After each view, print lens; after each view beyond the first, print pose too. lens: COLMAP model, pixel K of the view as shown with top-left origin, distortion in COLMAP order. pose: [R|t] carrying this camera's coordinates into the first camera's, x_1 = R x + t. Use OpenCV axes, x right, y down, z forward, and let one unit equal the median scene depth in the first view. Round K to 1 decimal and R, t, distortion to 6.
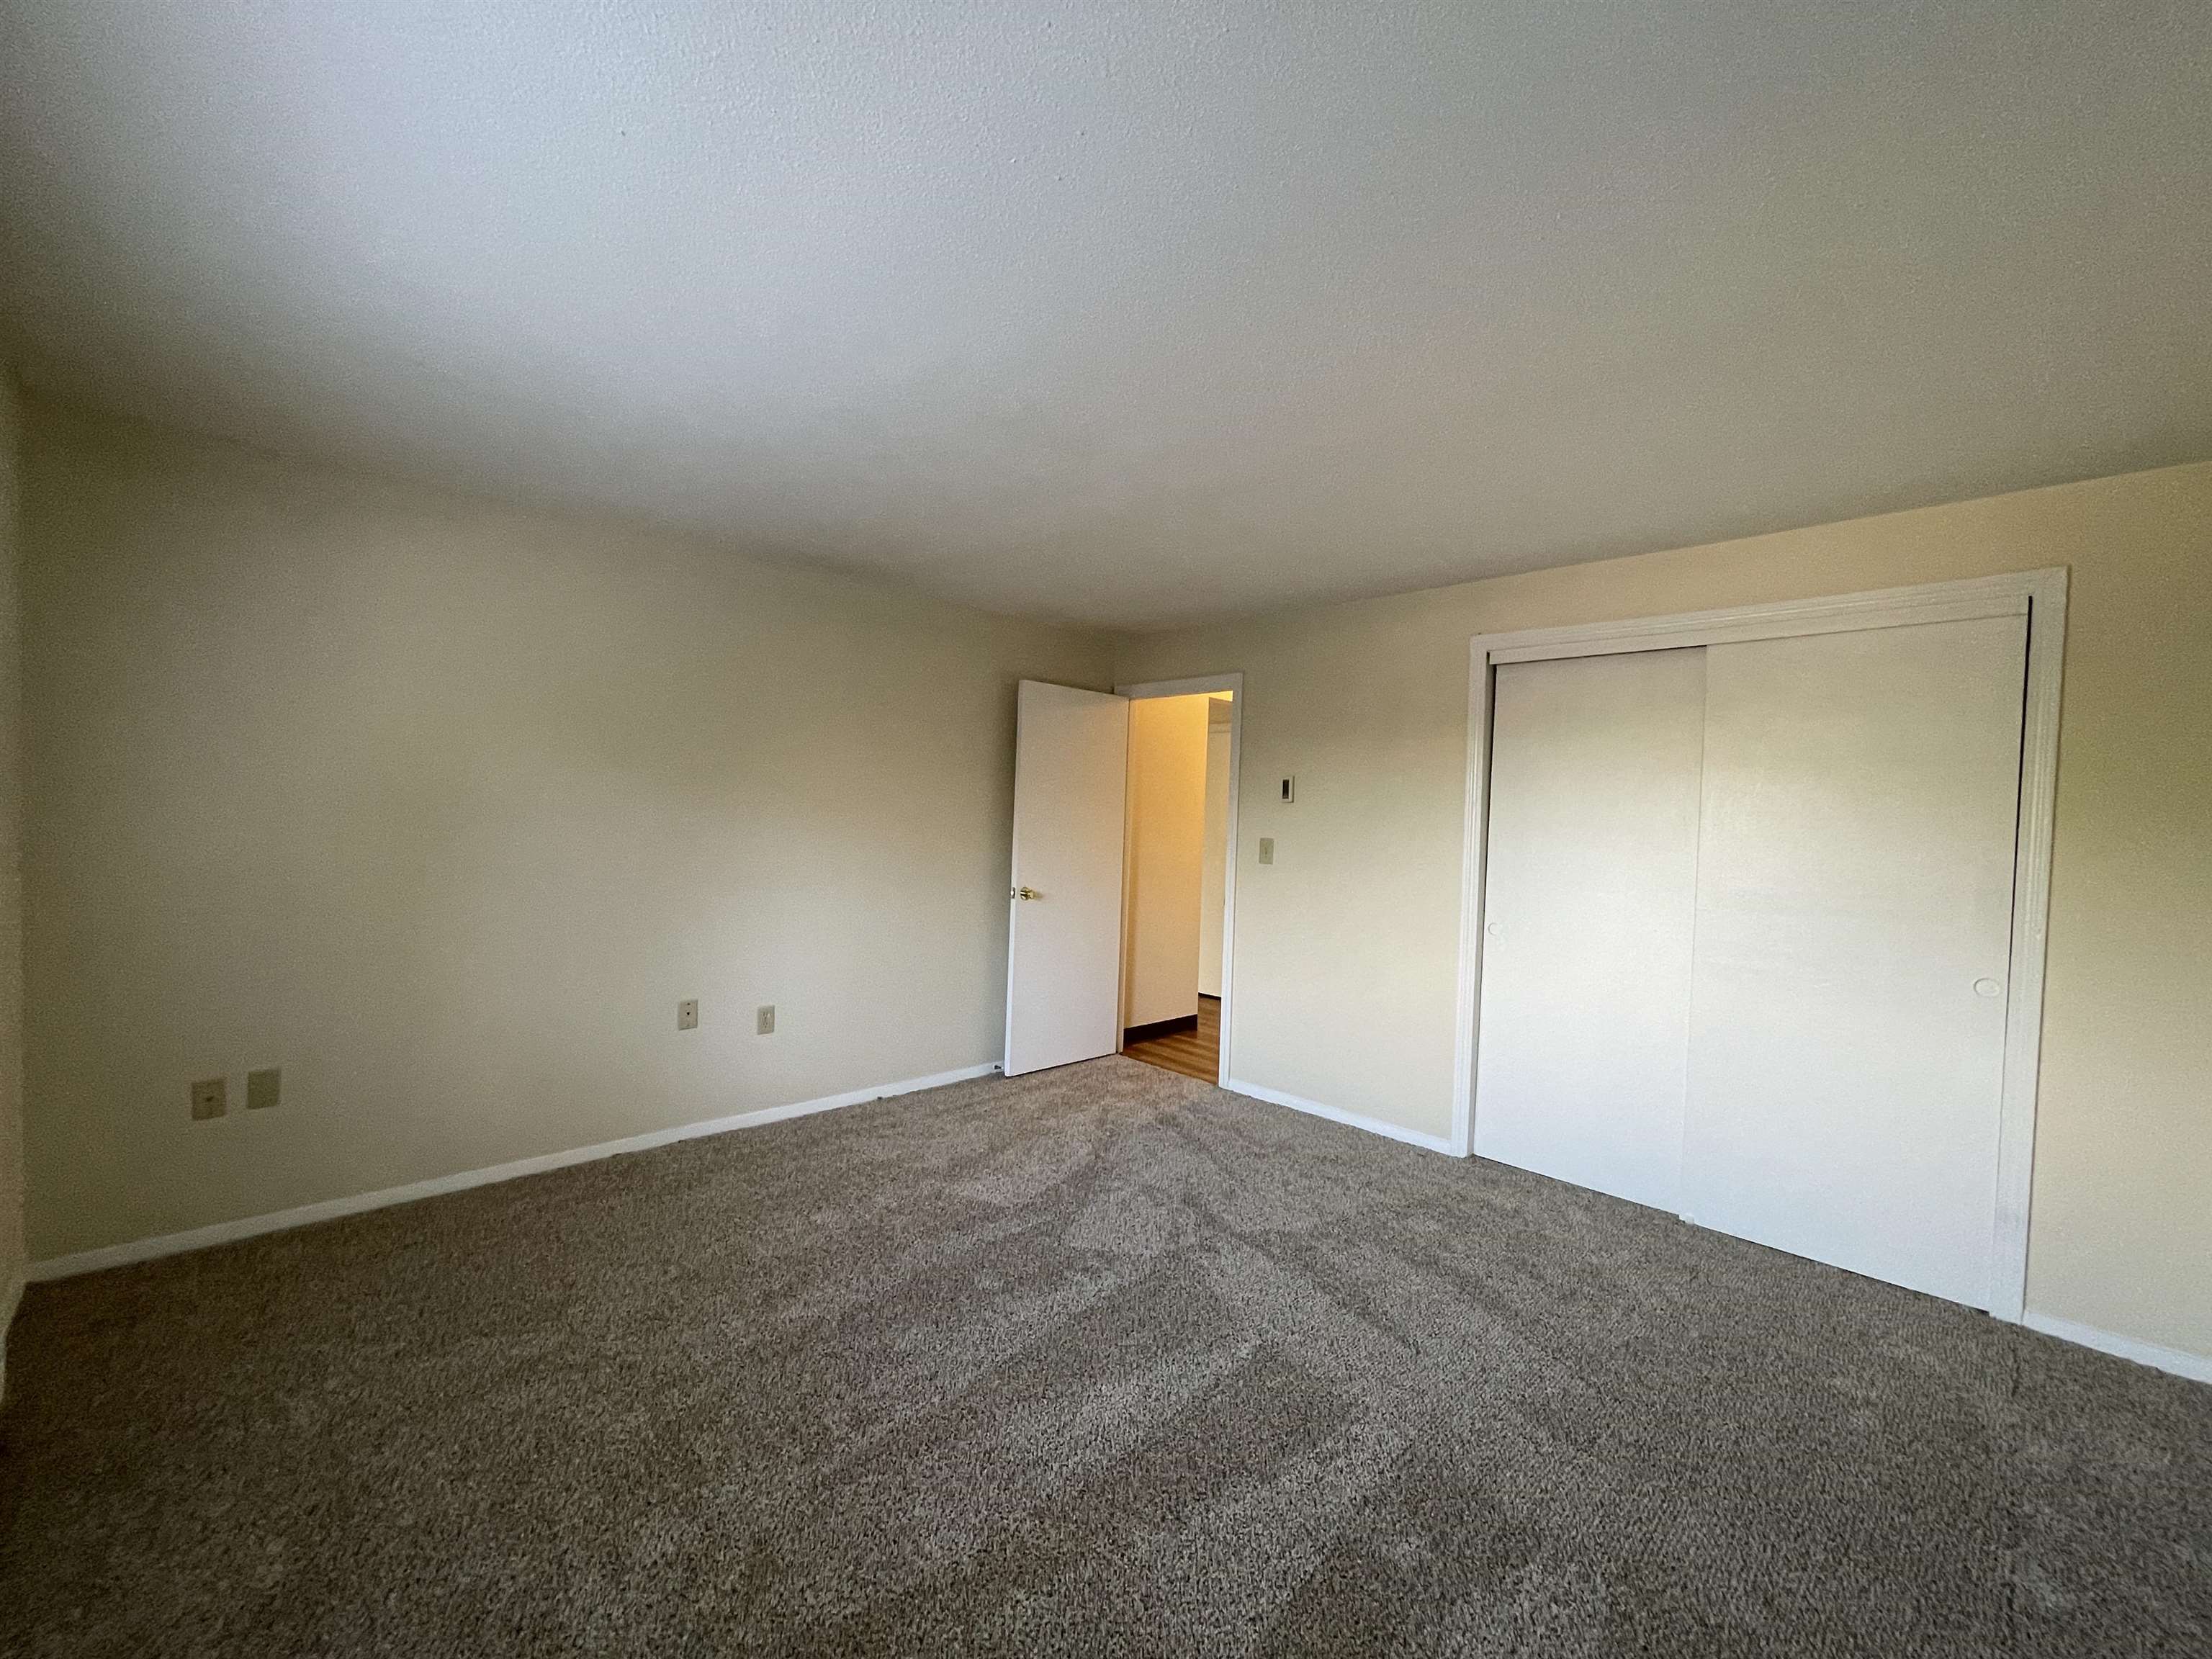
lens RADIAL K [[899.4, 0, 1085.4], [0, 899.4, 833.5], [0, 0, 1]] dist [0.002934, 0.000043]
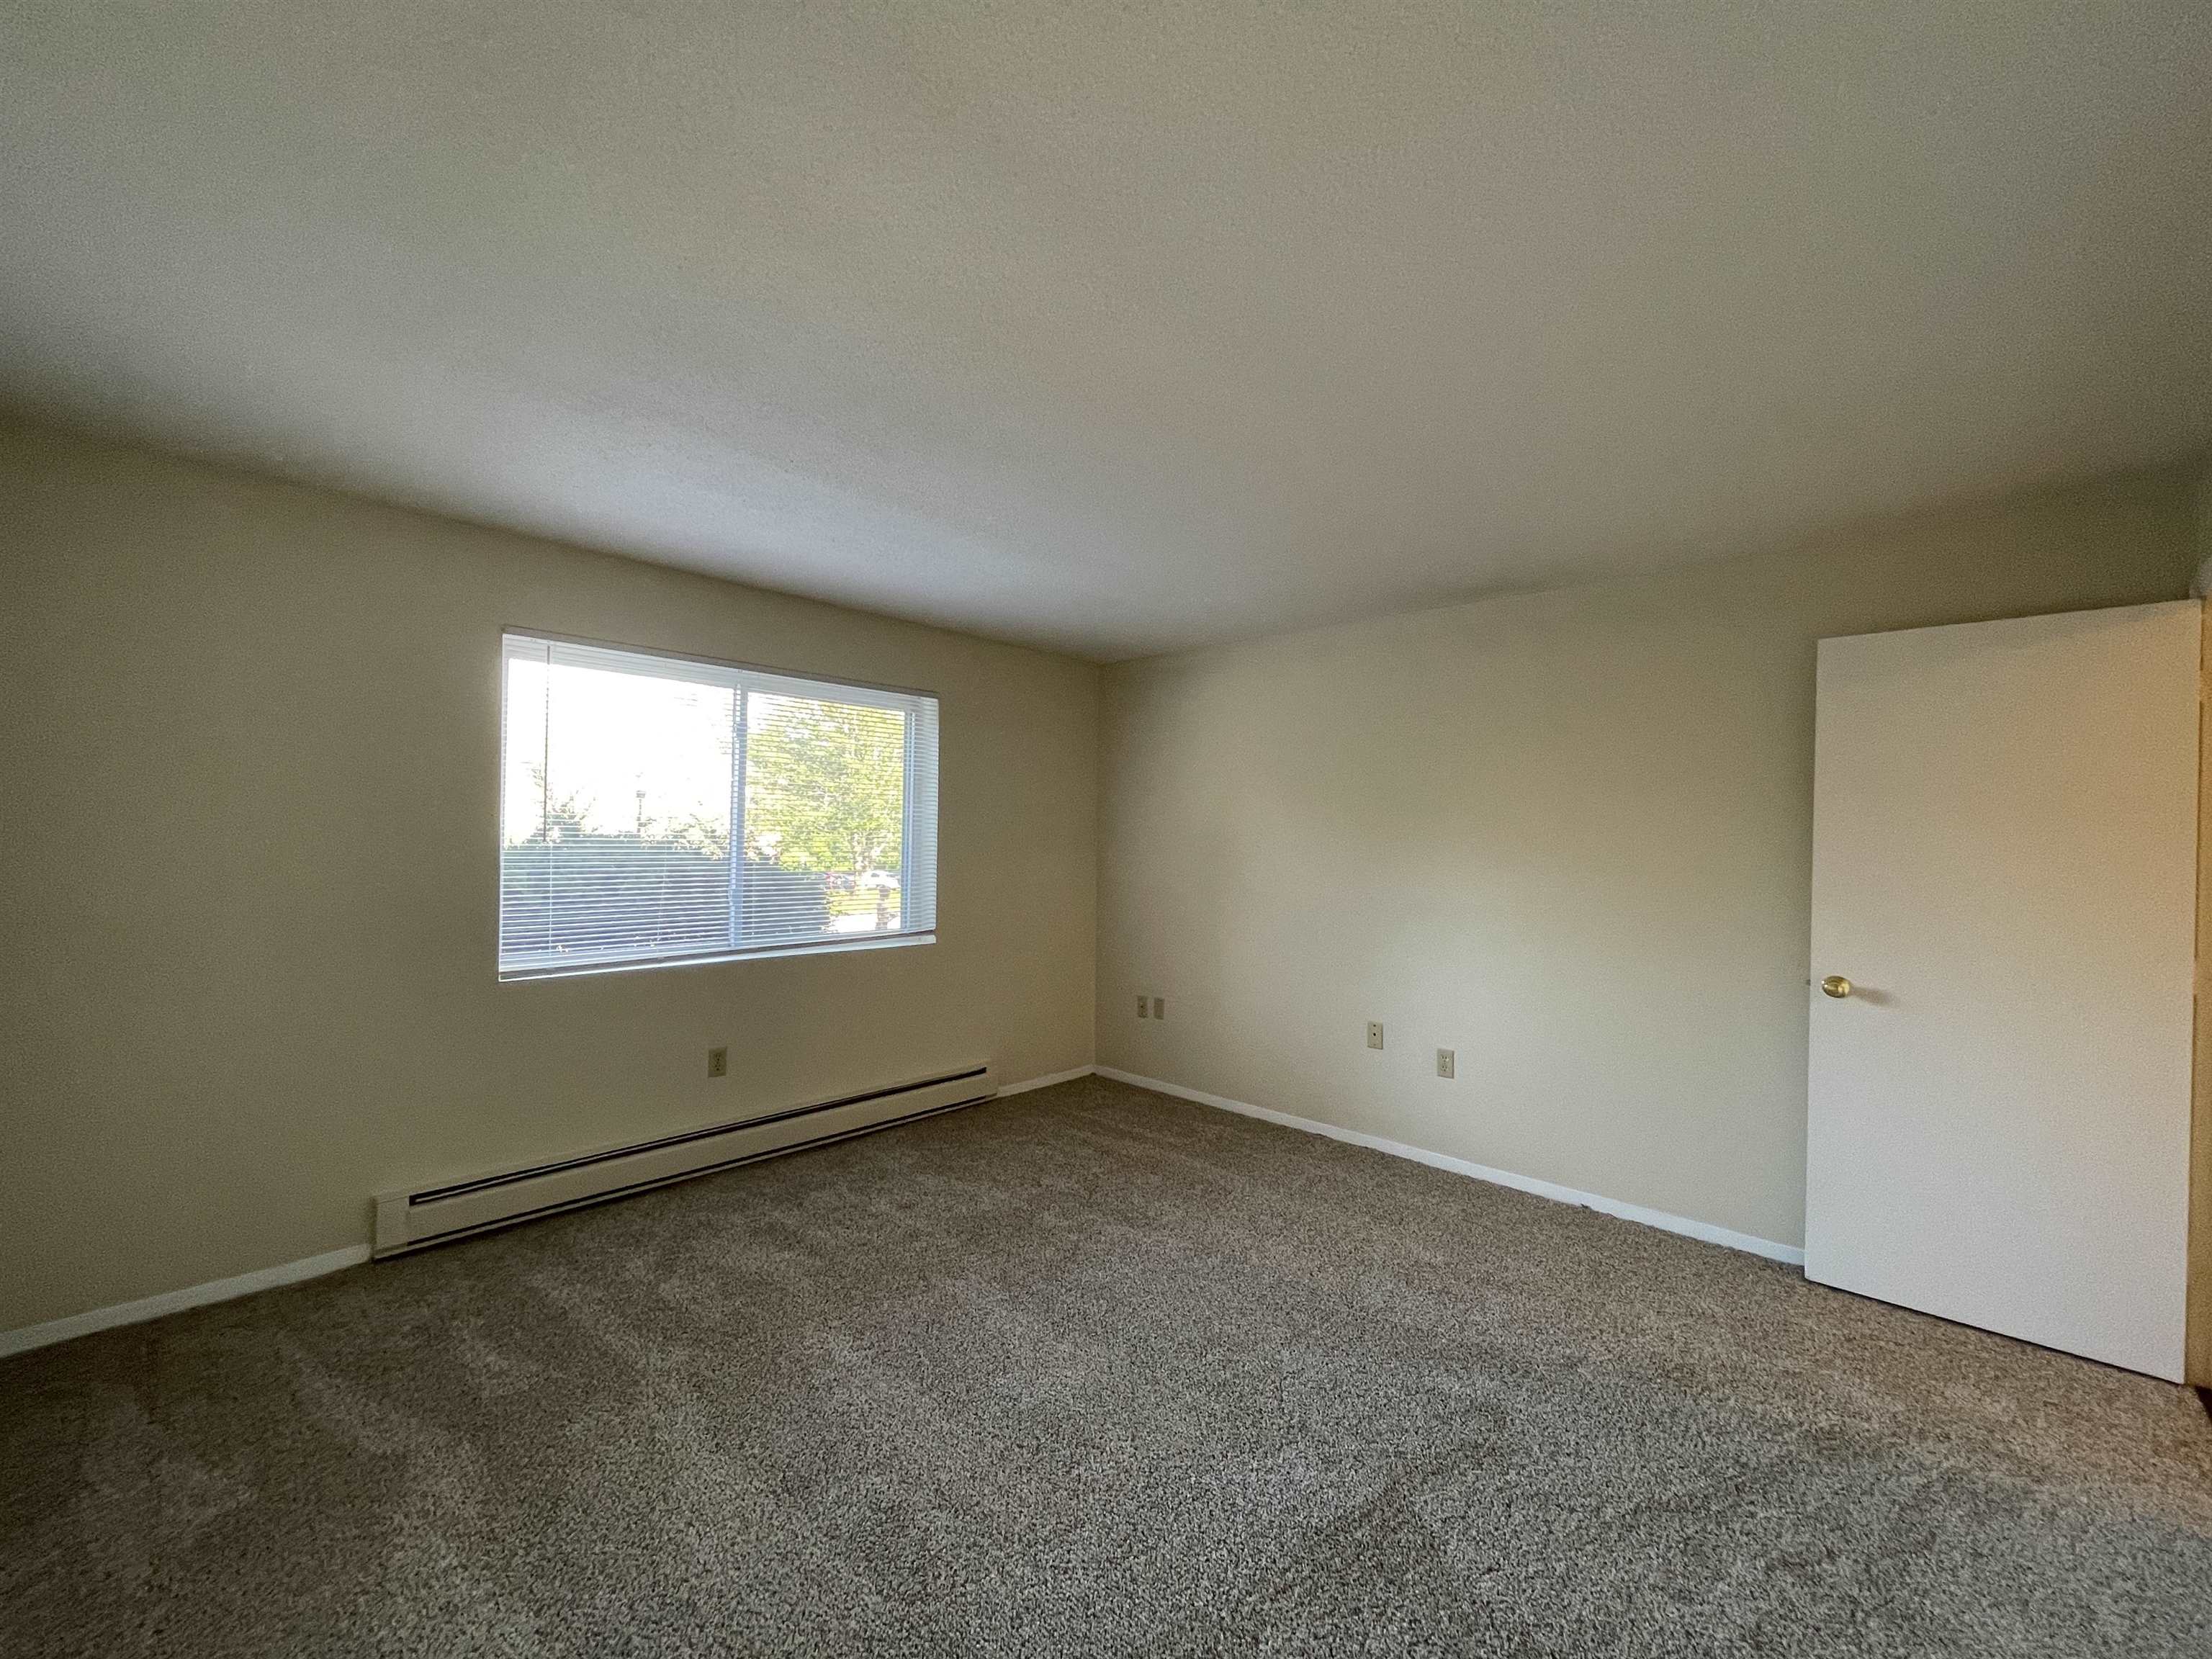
lens RADIAL K [[899.4, 0, 1098.0], [0, 899.4, 837.1], [0, 0, 1]] dist [0.002934, 0.000043]
pose [[0.040747, -0.031123, -0.998685, 0.625884], [-0.034686, 0.998868, -0.032544, 0.004498], [0.998567, 0.035966, 0.039621, 0.572329]]
